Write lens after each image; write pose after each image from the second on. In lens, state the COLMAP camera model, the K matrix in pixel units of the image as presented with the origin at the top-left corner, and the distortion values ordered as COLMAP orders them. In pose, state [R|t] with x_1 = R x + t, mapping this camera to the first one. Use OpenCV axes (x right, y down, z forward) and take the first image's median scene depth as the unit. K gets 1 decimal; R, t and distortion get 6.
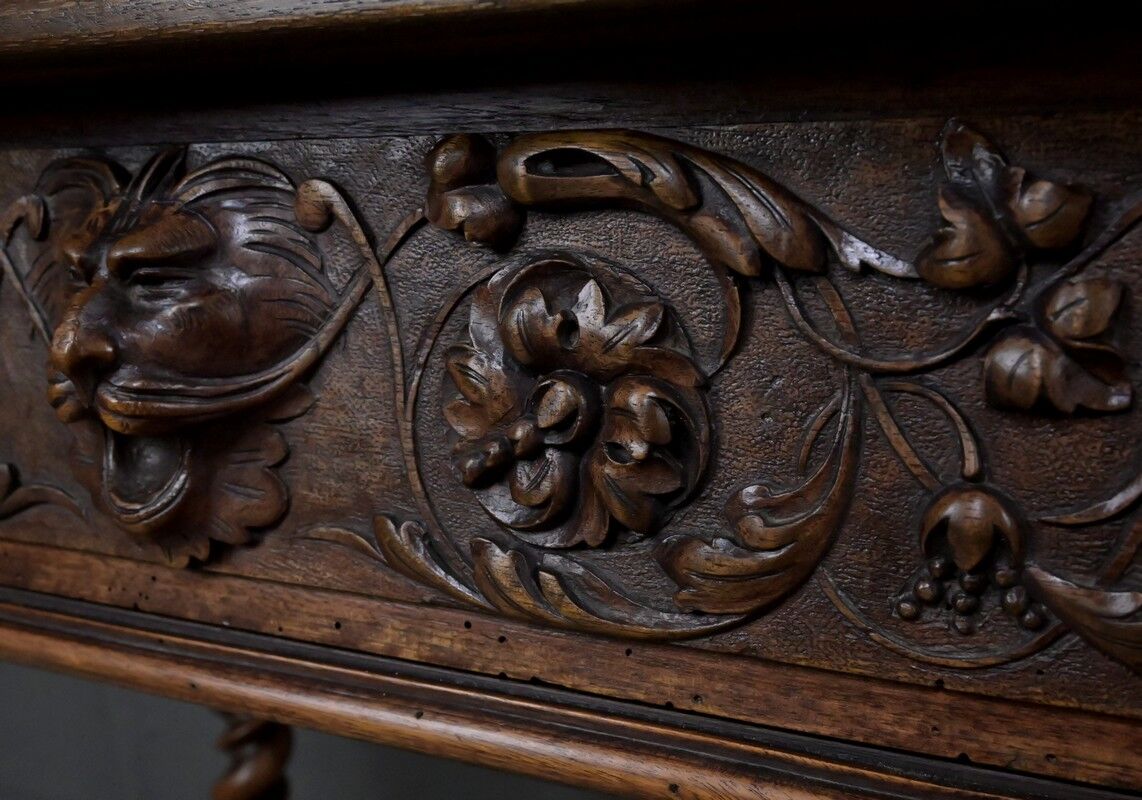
lens RADIAL K [[1310.3, 0, 570.5], [0, 1310.3, 477.6], [0, 0, 1]] dist [0.001982, 0.003394]
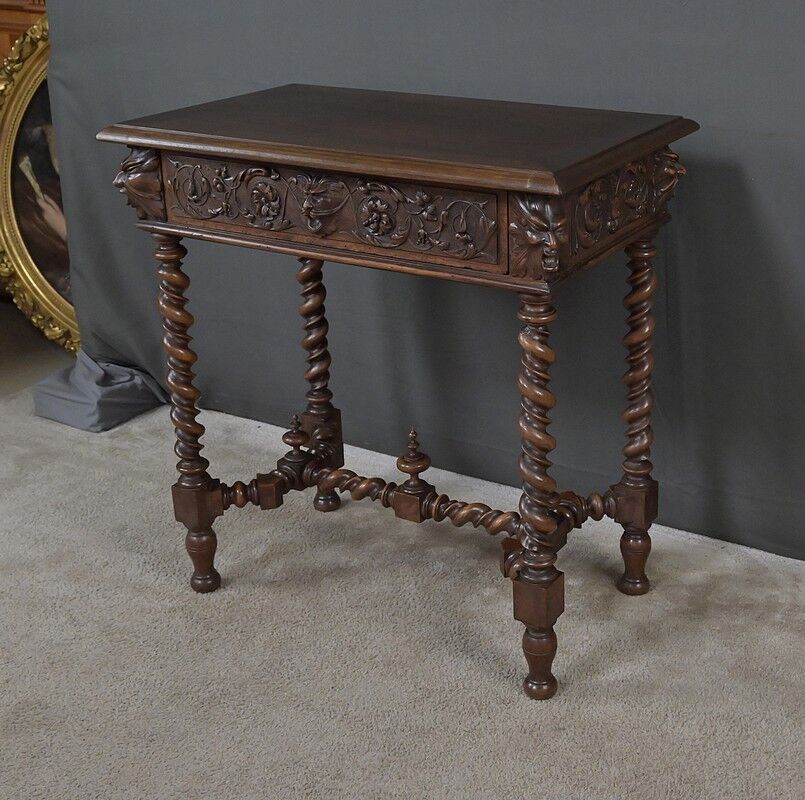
lens RADIAL K [[1334.9, 0, 402.5], [0, 1334.9, 400.0], [0, 0, 1]] dist [-0.008422, 0.006915]
pose [[0.995658, 0.005951, -0.092896, 0.847893], [0.012981, 0.979328, 0.201863, -0.556850], [0.092177, -0.202193, 0.974998, -6.541756]]
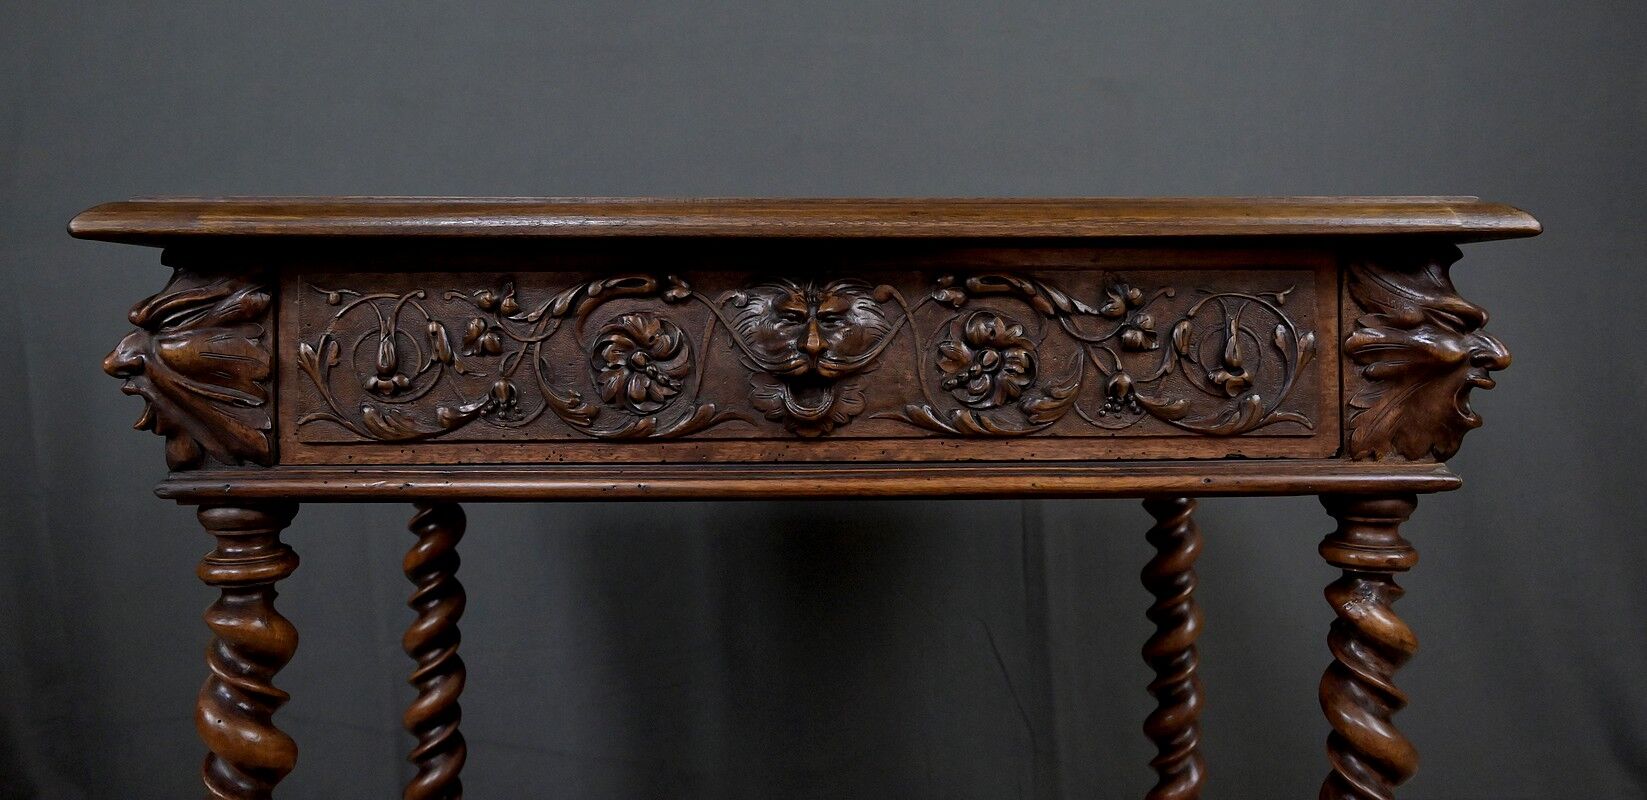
lens RADIAL K [[1180.0, 0, 814.9], [0, 1180.0, 288.0], [0, 0, 1]] dist [0.000864, 0.003532]
pose [[0.874749, 0.011648, 0.484436, -1.676546], [0.095478, 0.975970, -0.195871, 0.280883], [-0.475077, 0.217591, 0.852617, -1.165865]]
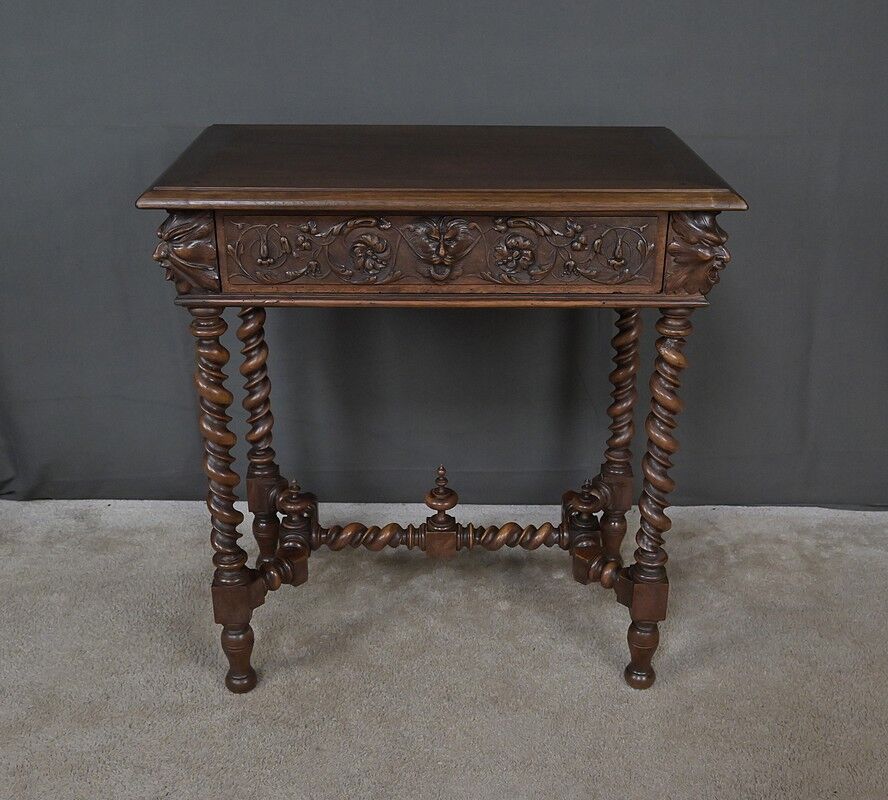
lens RADIAL K [[1150.2, 0, 441.0], [0, 1150.2, 426.4], [0, 0, 1]] dist [-0.013060, 0.000771]
pose [[0.881329, -0.194419, 0.430651, -3.277771], [0.086158, 0.962269, 0.258098, -0.808922], [-0.464581, -0.190365, 0.864827, -4.462497]]
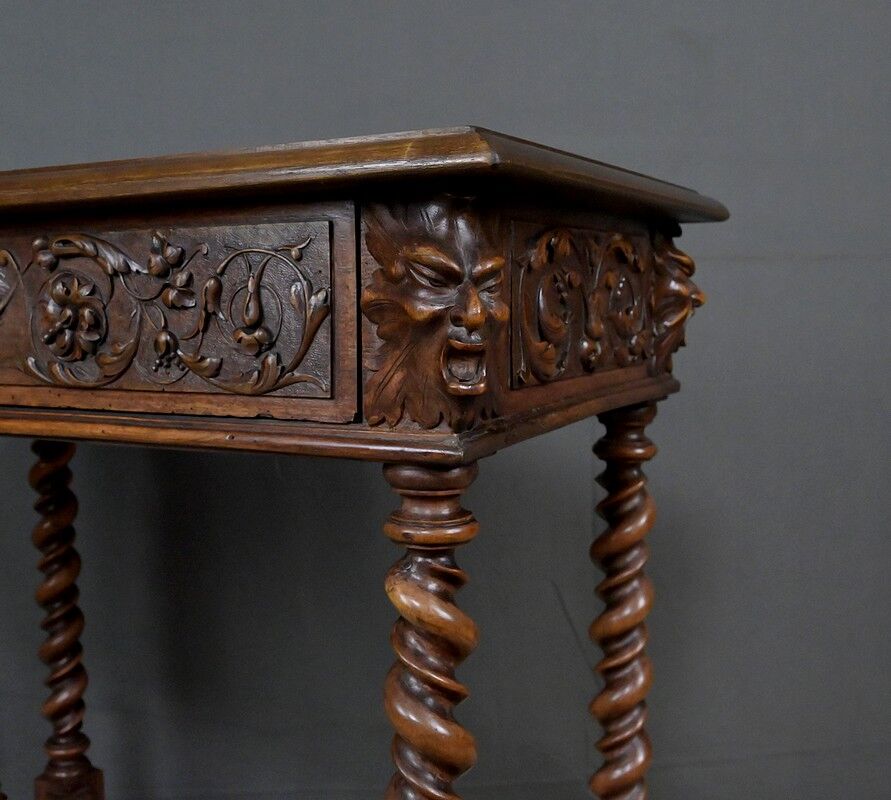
lens RADIAL K [[1127.6, 0, 377.4], [0, 1127.6, 399.8], [0, 0, 1]] dist [-0.204243, 1.221565]
pose [[0.999381, -0.008623, -0.034114, 0.864820], [0.005215, 0.995097, -0.098761, 0.437651], [0.034798, 0.098522, 0.994526, -1.757004]]
